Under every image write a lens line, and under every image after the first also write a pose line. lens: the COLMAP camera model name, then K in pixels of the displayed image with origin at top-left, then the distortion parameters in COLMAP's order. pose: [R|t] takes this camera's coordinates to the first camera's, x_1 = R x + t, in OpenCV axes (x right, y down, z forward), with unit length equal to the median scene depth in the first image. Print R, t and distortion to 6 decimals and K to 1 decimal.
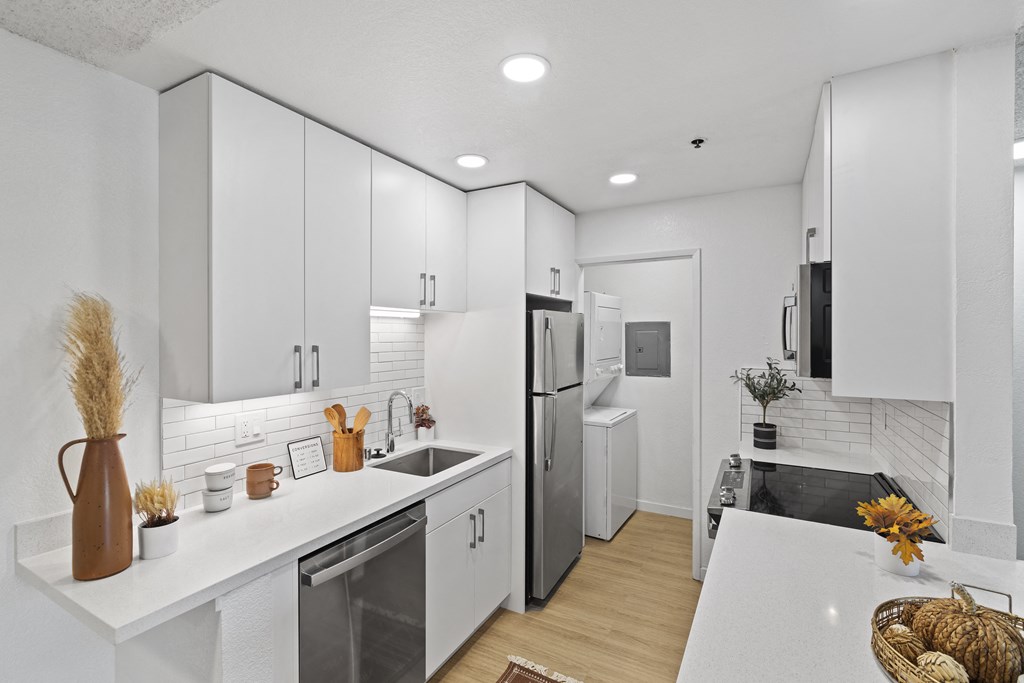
lens RADIAL K [[465.5, 0, 512.0], [0, 465.5, 341.5], [0, 0, 1]] dist [0.000187, -0.000136]
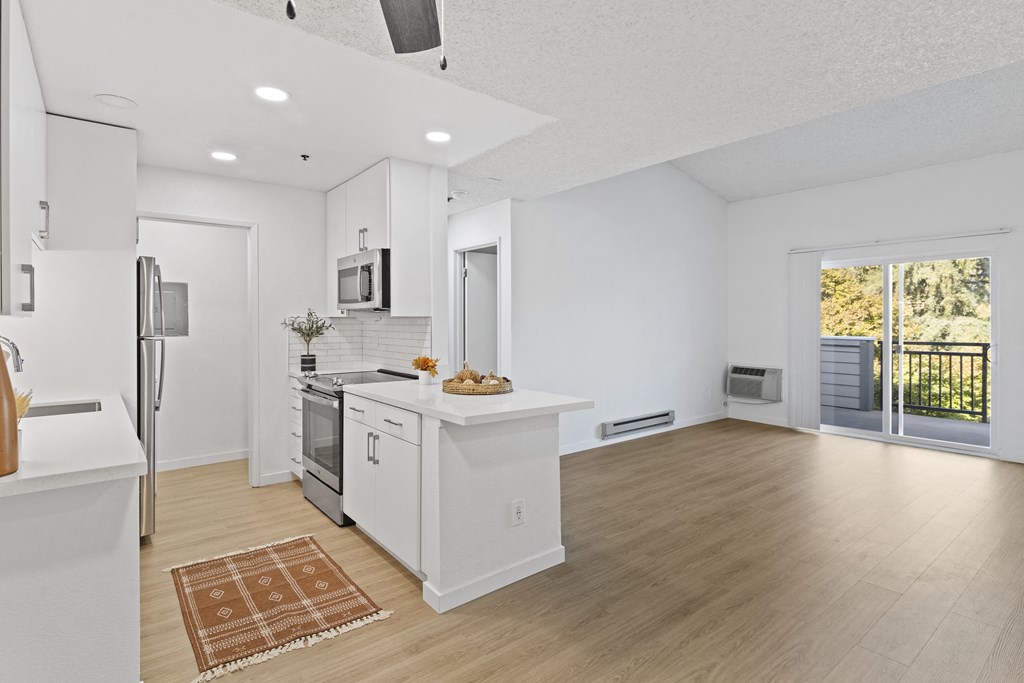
lens RADIAL K [[494.4, 0, 512.0], [0, 494.4, 341.5], [0, 0, 1]] dist [0.002024, 0.000059]
pose [[0.390962, -0.042073, 0.919445, -0.624680], [0.015736, 0.999114, 0.039027, 0.087895], [-0.920272, -0.000789, 0.391278, -0.182306]]
